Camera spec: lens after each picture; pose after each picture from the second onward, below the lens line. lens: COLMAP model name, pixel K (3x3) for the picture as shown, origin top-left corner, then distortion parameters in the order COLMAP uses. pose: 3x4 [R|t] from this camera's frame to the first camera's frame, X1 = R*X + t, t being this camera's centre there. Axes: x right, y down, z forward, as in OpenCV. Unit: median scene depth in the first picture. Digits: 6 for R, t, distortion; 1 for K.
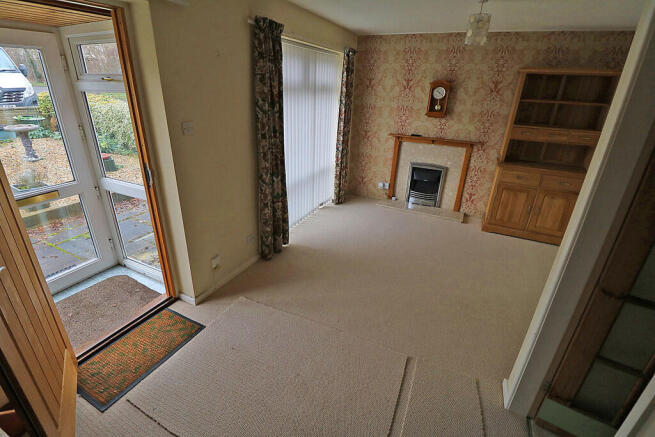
lens RADIAL K [[299.3, 0, 328.2], [0, 299.3, 214.6], [0, 0, 1]] dist [-0.001138, -0.011073]
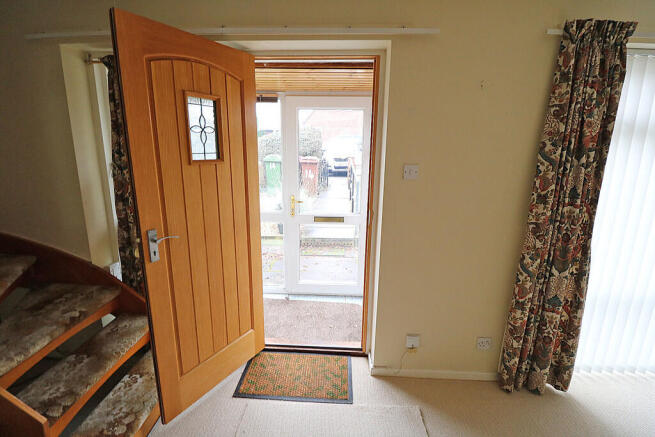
lens RADIAL K [[299.3, 0, 328.2], [0, 299.3, 214.6], [0, 0, 1]] dist [-0.001138, -0.011073]
pose [[0.396241, 0.164856, -0.903225, 0.181918], [-0.362484, 0.931924, 0.011074, -0.077108], [0.843563, 0.323017, 0.429024, 0.368734]]
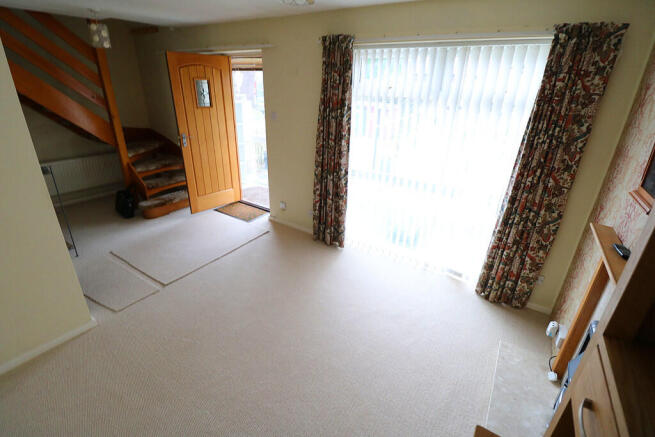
lens RADIAL K [[304.4, 0, 324.4], [0, 304.4, 212.5], [0, 0, 1]] dist [-0.002669, -0.001000]
pose [[-0.144538, 0.346749, -0.926754, 1.035509], [-0.415623, 0.828688, 0.374879, -0.479462], [0.897979, 0.439365, 0.024340, 1.147138]]
